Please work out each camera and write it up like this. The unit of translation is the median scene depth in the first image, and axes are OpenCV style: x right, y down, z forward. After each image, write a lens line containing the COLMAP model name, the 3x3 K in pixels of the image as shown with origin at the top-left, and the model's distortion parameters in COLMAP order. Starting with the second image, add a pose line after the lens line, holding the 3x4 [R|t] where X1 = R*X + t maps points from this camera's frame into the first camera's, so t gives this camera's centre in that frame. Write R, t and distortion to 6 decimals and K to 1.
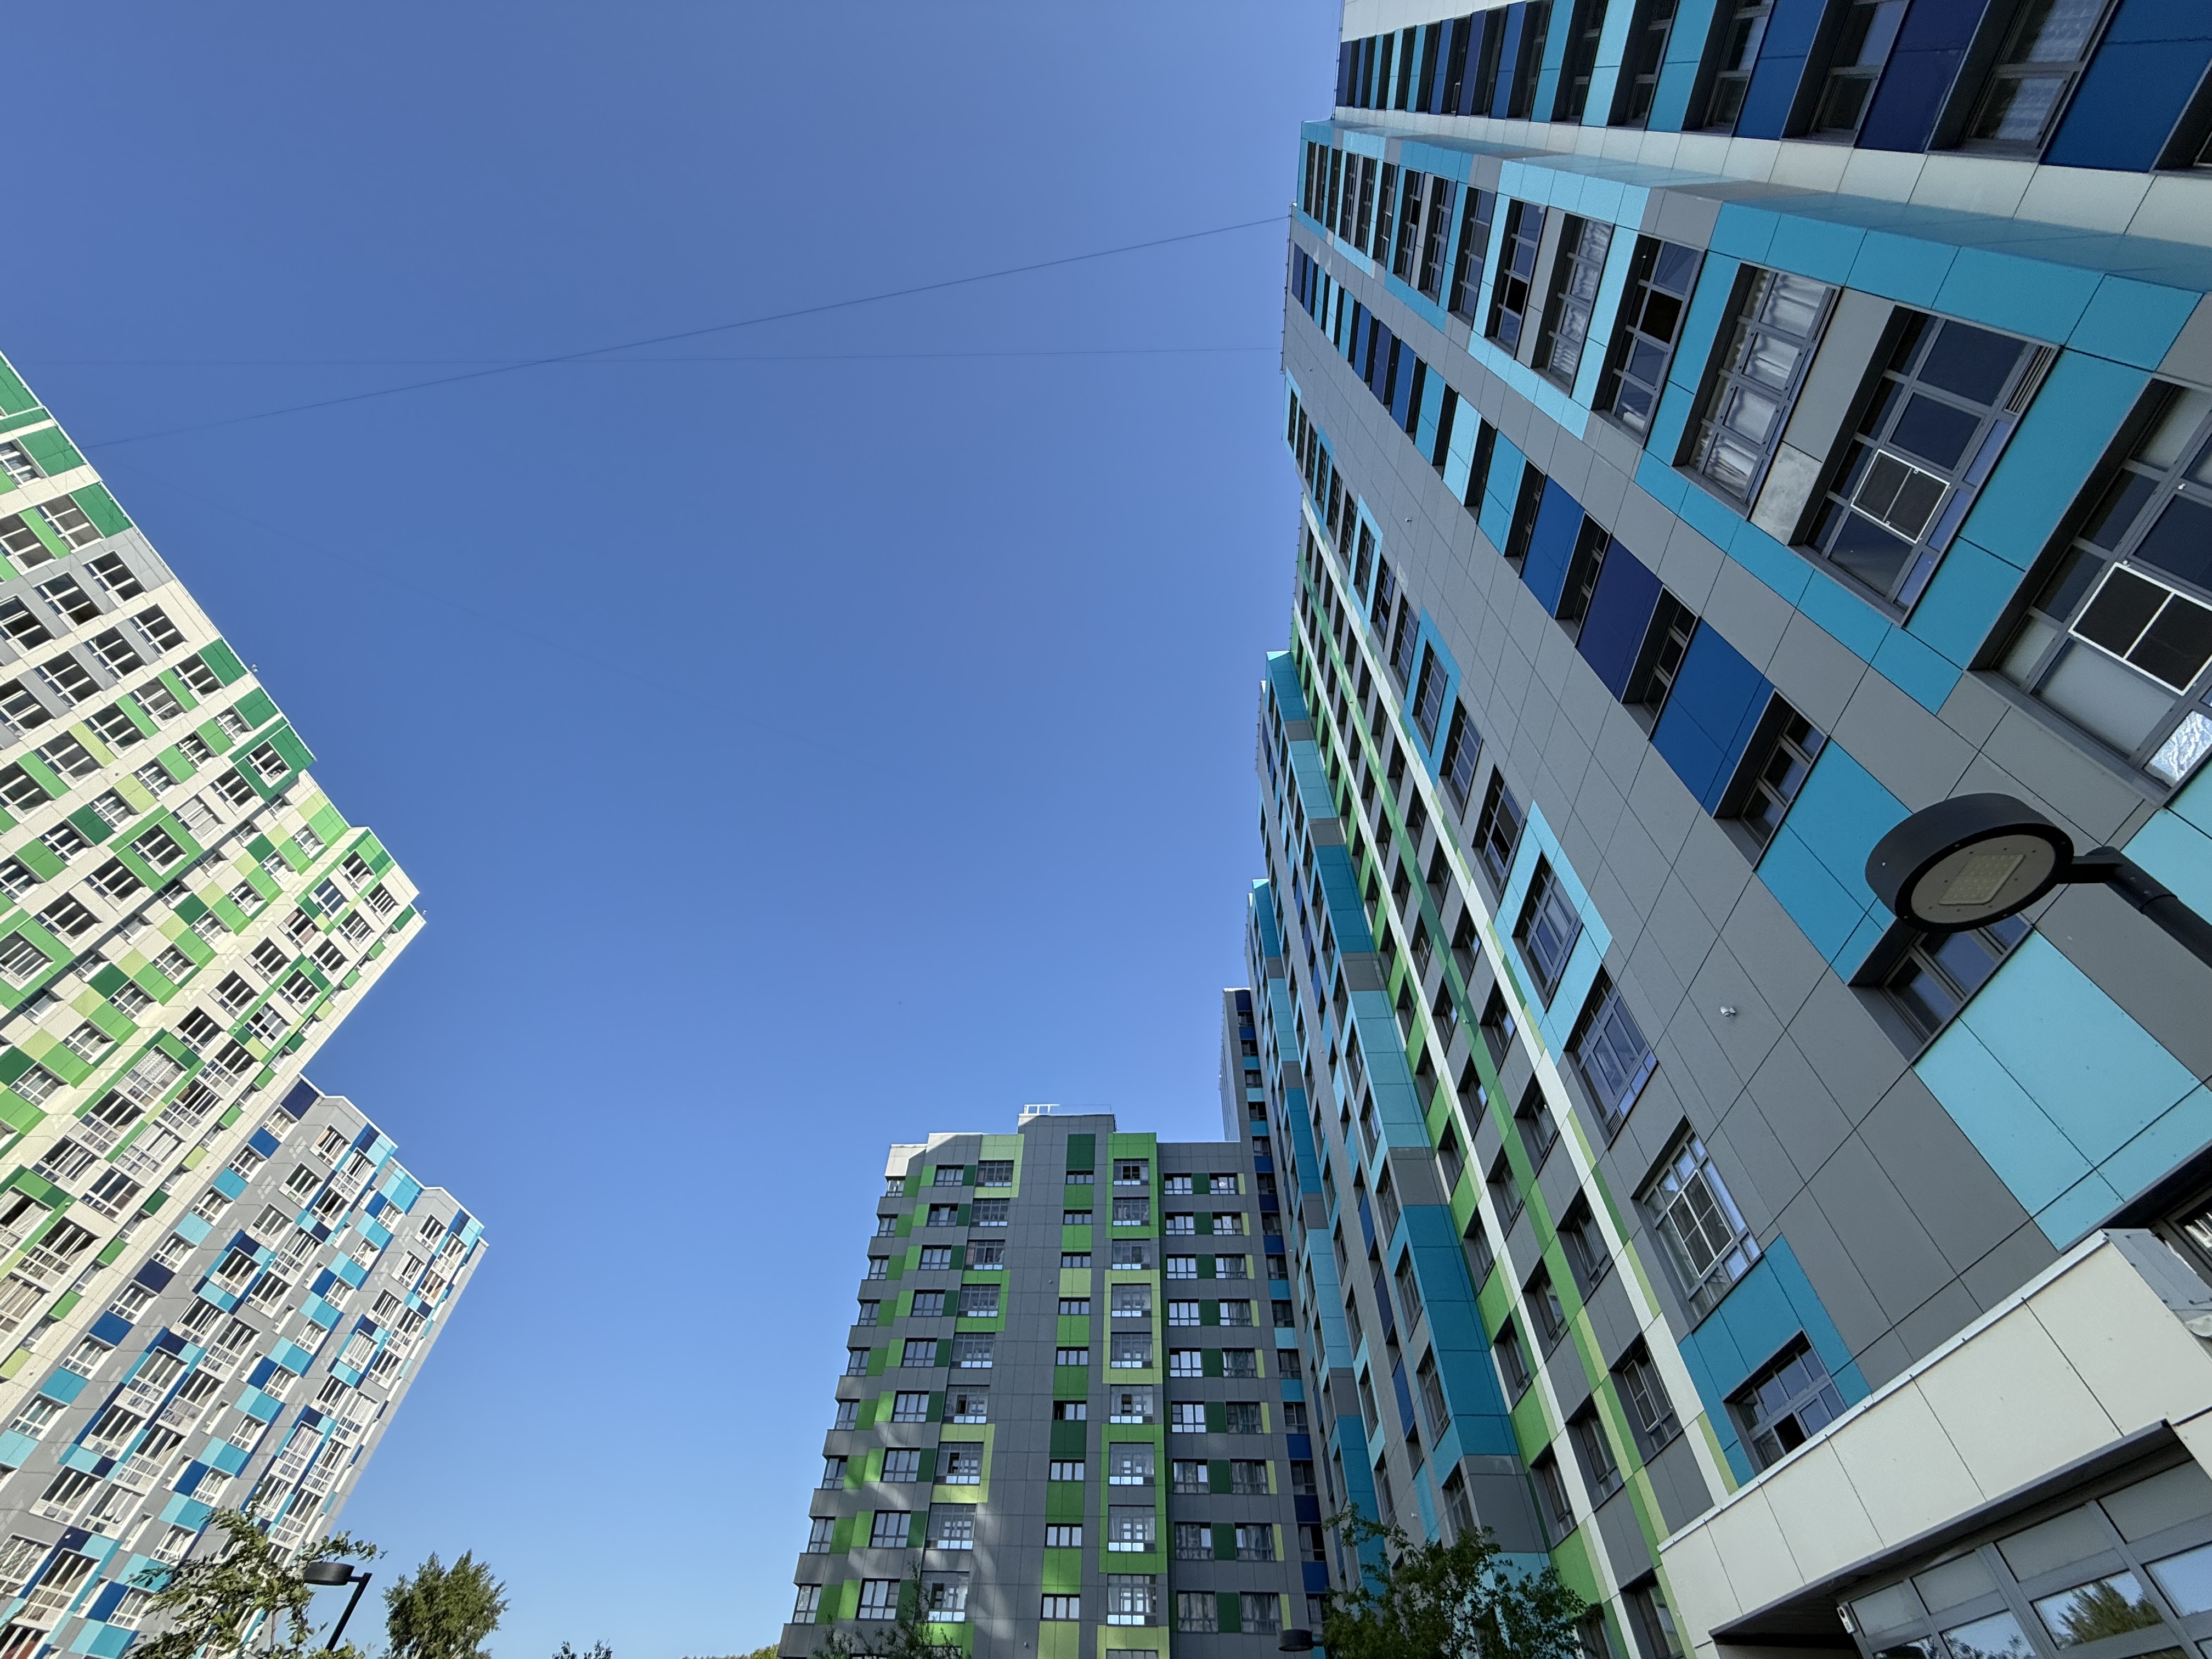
lens RADIAL K [[878.9, 0, 1106.0], [0, 878.9, 829.5], [0, 0, 1]] dist [-0.001169, -0.000080]
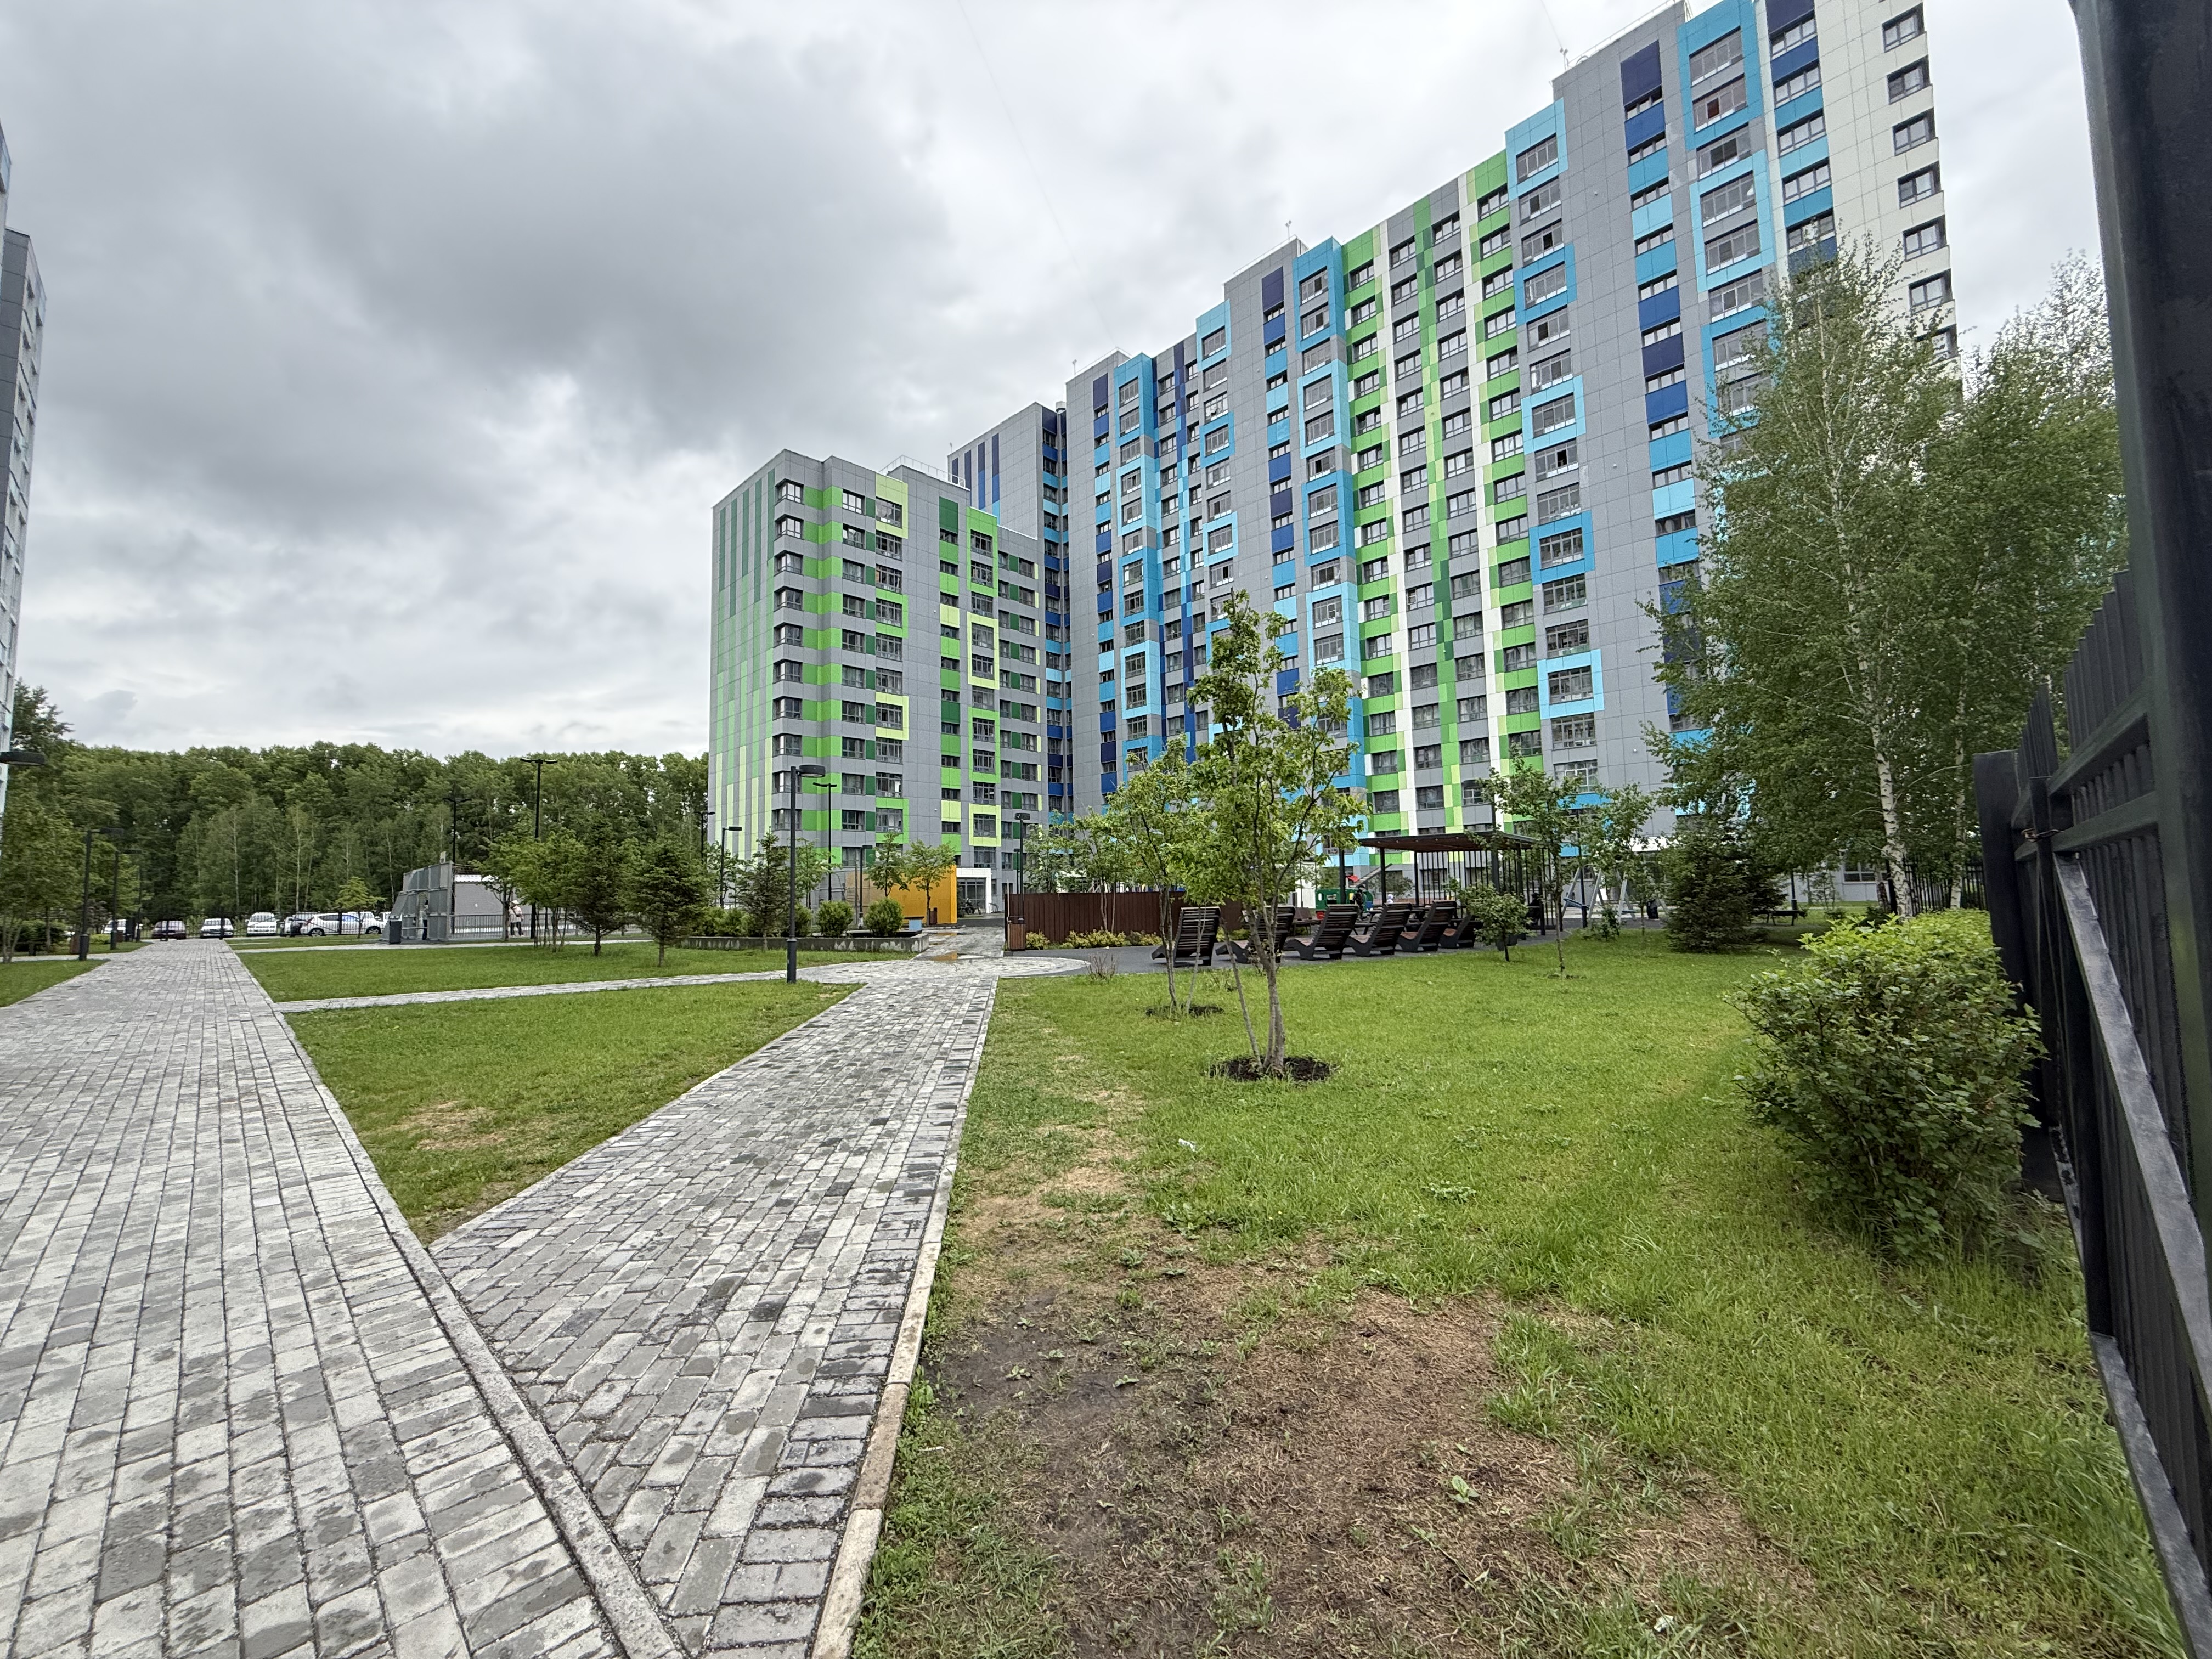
lens RADIAL K [[878.9, 0, 1106.0], [0, 878.9, 829.5], [0, 0, 1]] dist [-0.001169, -0.000080]
pose [[0.656491, 0.021438, 0.754030, -0.956614], [-0.551670, 0.695389, 0.460537, -0.019798], [-0.514471, -0.718314, 0.468343, -0.006161]]
